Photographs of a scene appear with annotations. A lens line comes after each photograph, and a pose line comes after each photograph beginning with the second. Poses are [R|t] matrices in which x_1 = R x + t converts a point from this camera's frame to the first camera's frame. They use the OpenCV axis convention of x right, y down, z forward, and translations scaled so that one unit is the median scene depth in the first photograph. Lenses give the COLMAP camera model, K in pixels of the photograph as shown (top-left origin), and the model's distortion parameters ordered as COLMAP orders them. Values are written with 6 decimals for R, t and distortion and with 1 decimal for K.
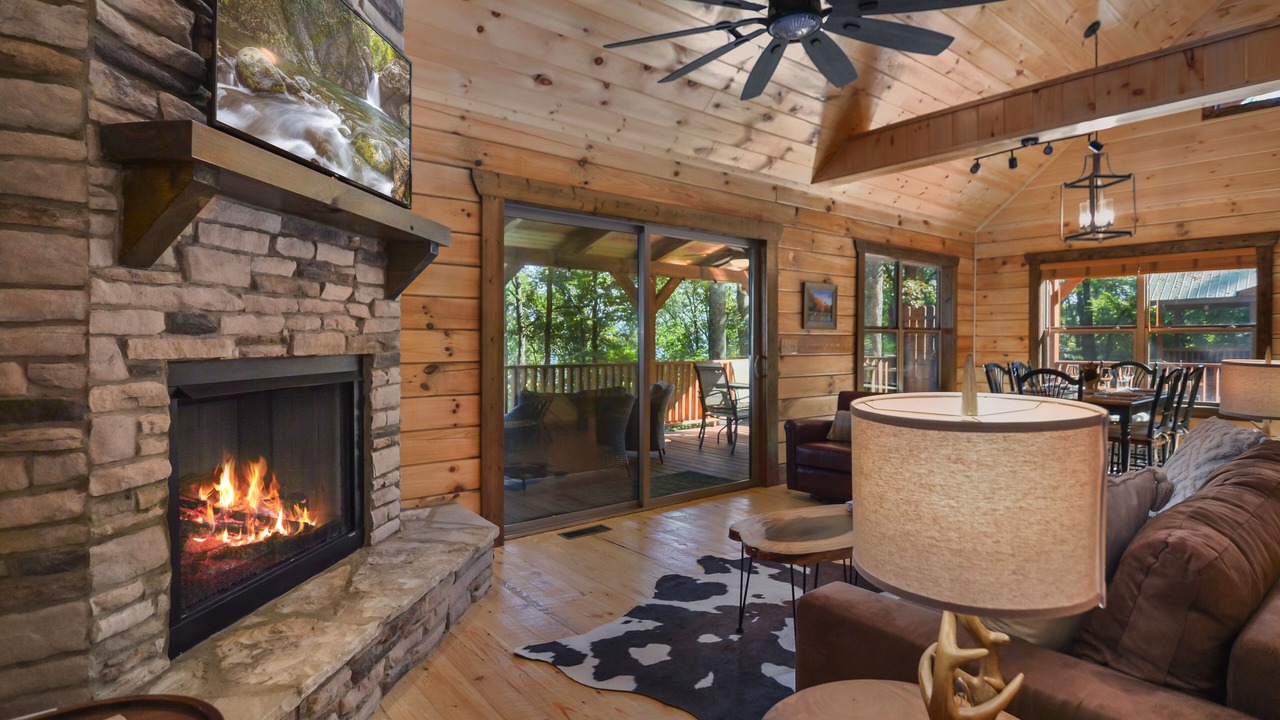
lens RADIAL K [[641.8, 0, 640.0], [0, 641.8, 360.0], [0, 0, 1]] dist [-0.000906, -0.012898]
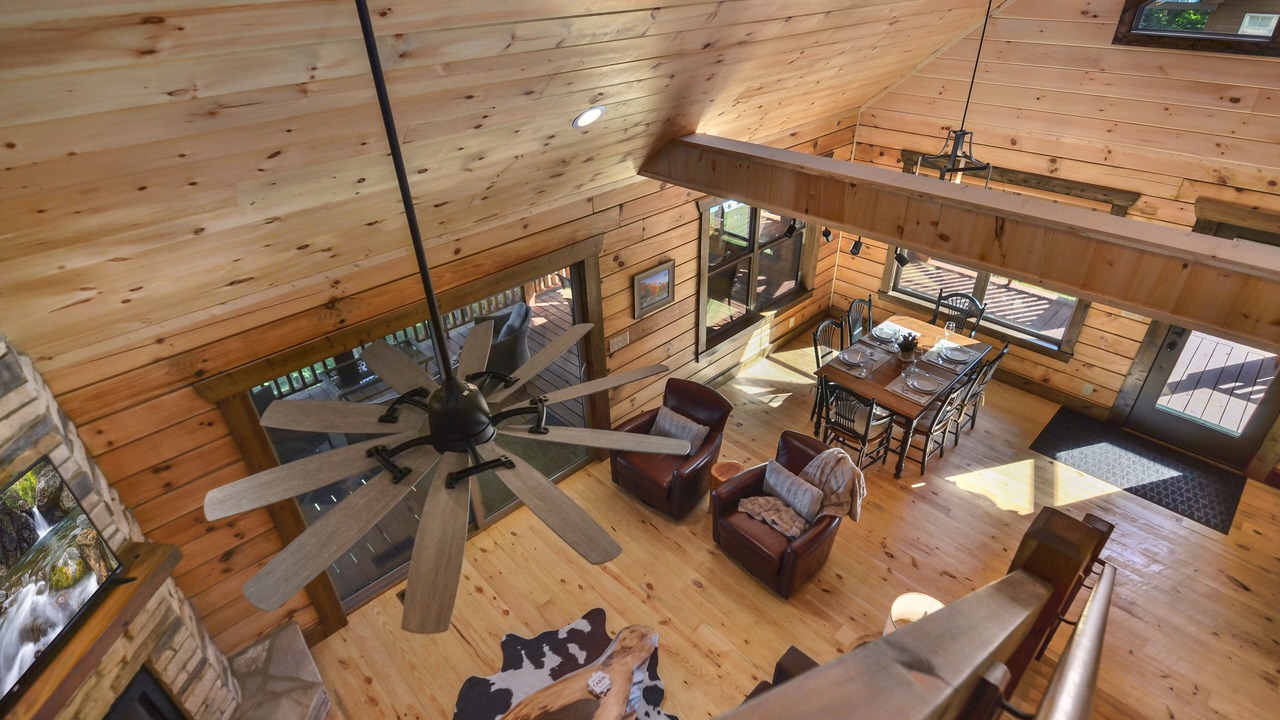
lens RADIAL K [[625.2, 0, 640.0], [0, 625.2, 360.0], [0, 0, 1]] dist [-0.001395, -0.014067]
pose [[0.996736, -0.063118, 0.050336, 0.424008], [0.027917, 0.854510, 0.518684, -1.001119], [-0.075750, -0.515585, 0.853483, 0.285031]]
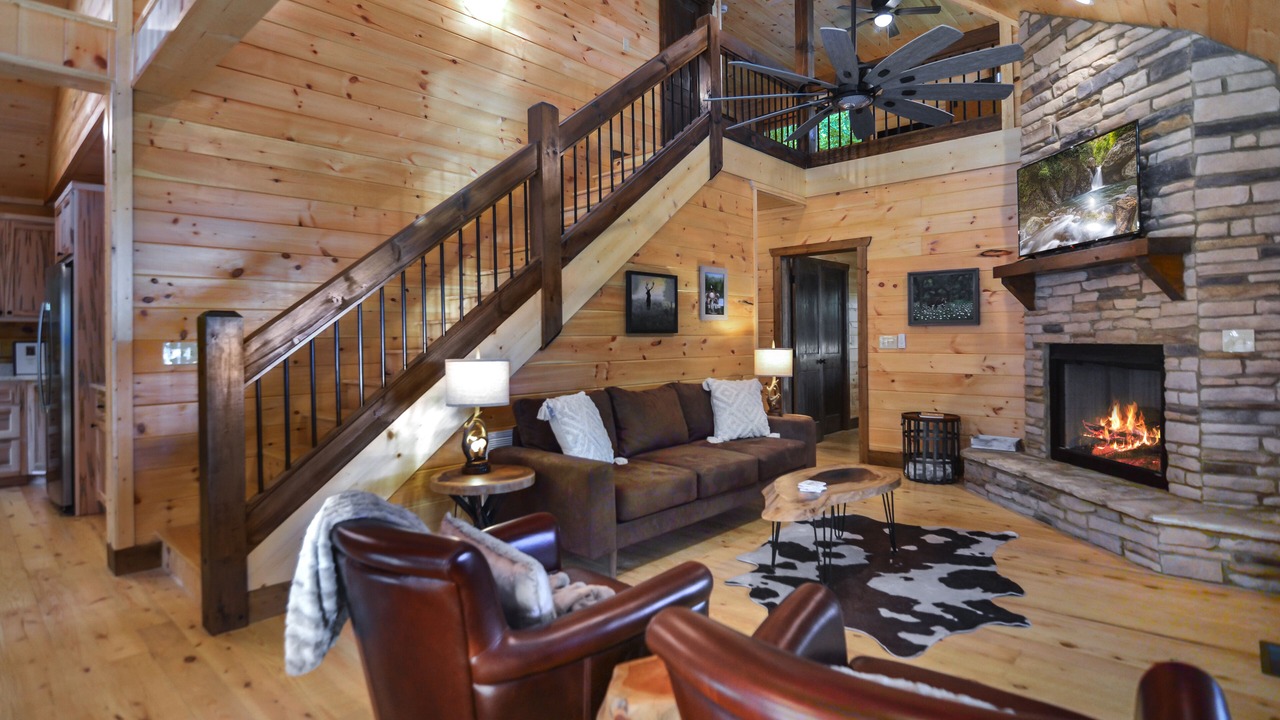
lens RADIAL K [[643.8, 0, 636.2], [0, 643.8, 332.5], [0, 0, 1]] dist [-0.003055, -0.012507]
pose [[-0.989854, 0.008203, -0.141849, 0.846242], [0.005268, 0.999764, 0.021053, -0.068165], [0.141988, 0.020092, -0.989664, 2.160933]]
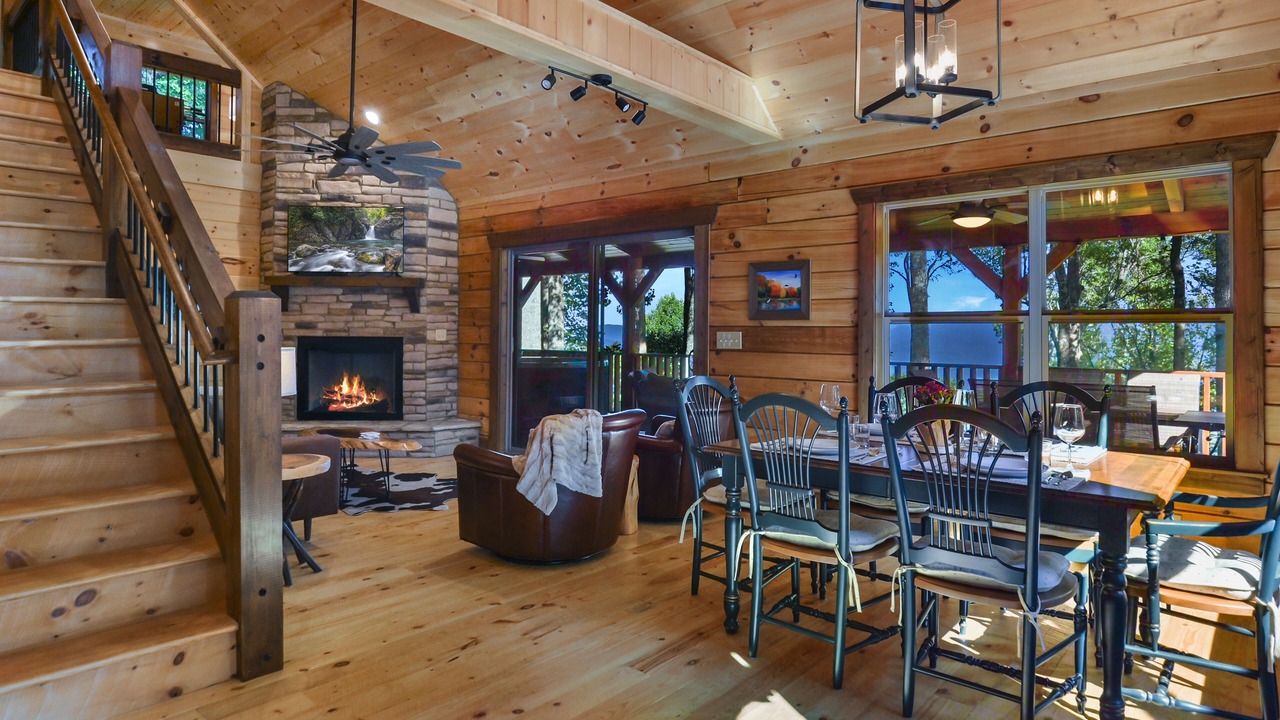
lens RADIAL K [[724.7, 0, 639.7], [0, 724.7, 333.4], [0, 0, 1]] dist [-0.004002, -0.001103]
pose [[0.161981, 0.002055, -0.986792, 2.327521], [-0.037734, 0.999279, -0.004113, -0.044395], [0.986072, 0.037902, 0.161942, 1.432767]]
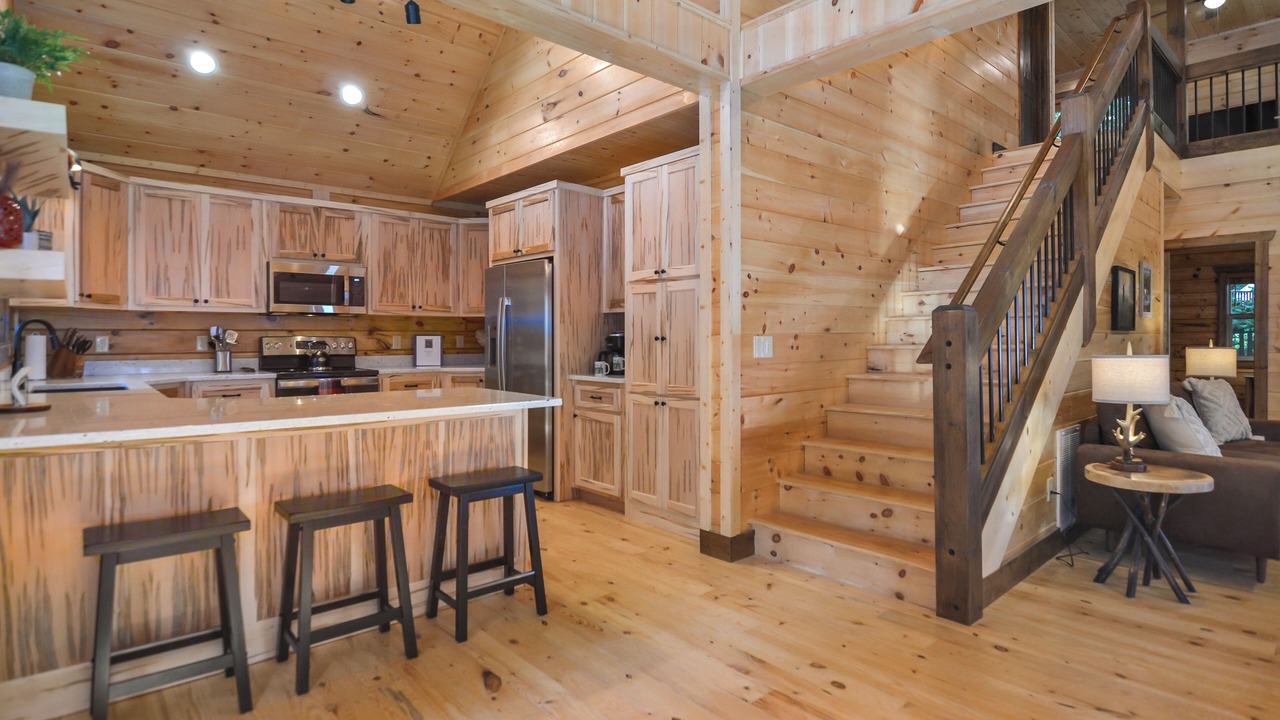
lens RADIAL K [[645.0, 0, 637.3], [0, 645.0, 339.6], [0, 0, 1]] dist [0.000040, -0.013843]
pose [[-0.999039, 0.002226, -0.043783, 1.884297], [0.000736, 0.999420, 0.034033, -0.064463], [0.043834, 0.033968, -0.998461, 2.070095]]
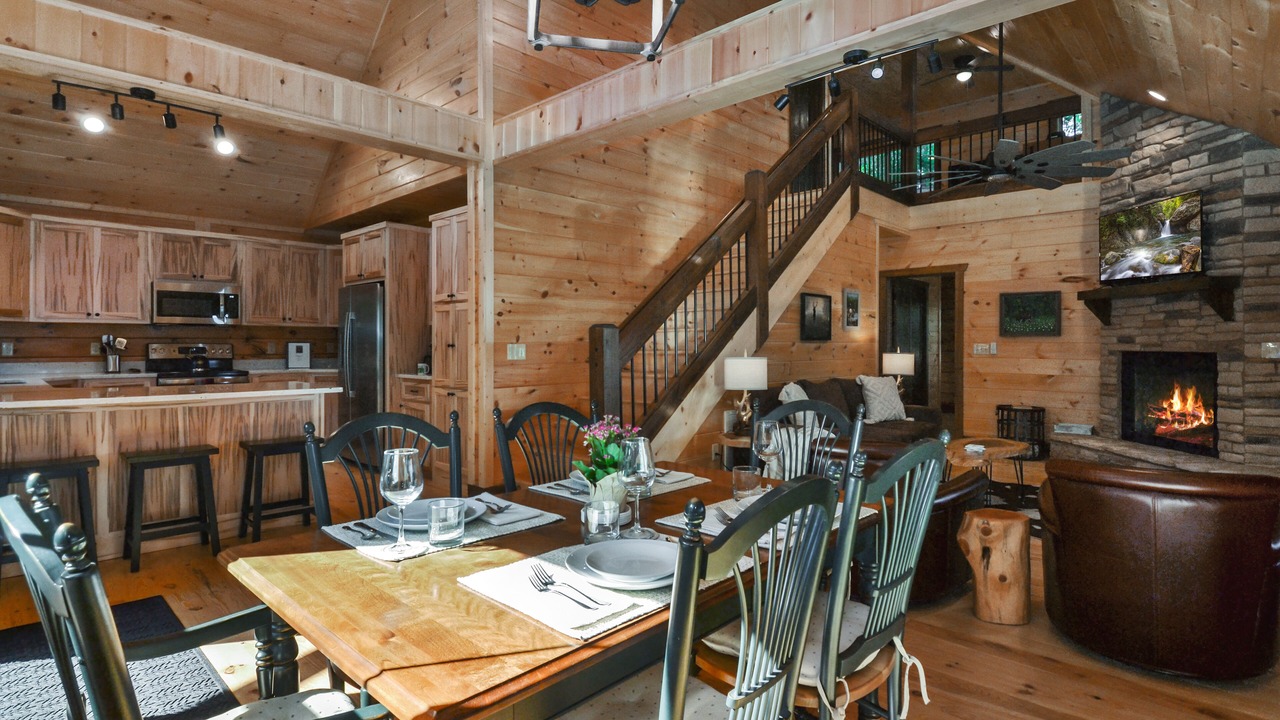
lens RADIAL K [[638.3, 0, 638.3], [0, 638.3, 344.3], [0, 0, 1]] dist [-0.002983, -0.010755]
pose [[-0.992053, 0.000164, -0.125817, 1.453026], [-0.003804, 0.999503, 0.031303, -0.083351], [0.125760, 0.031533, -0.991559, 2.595944]]
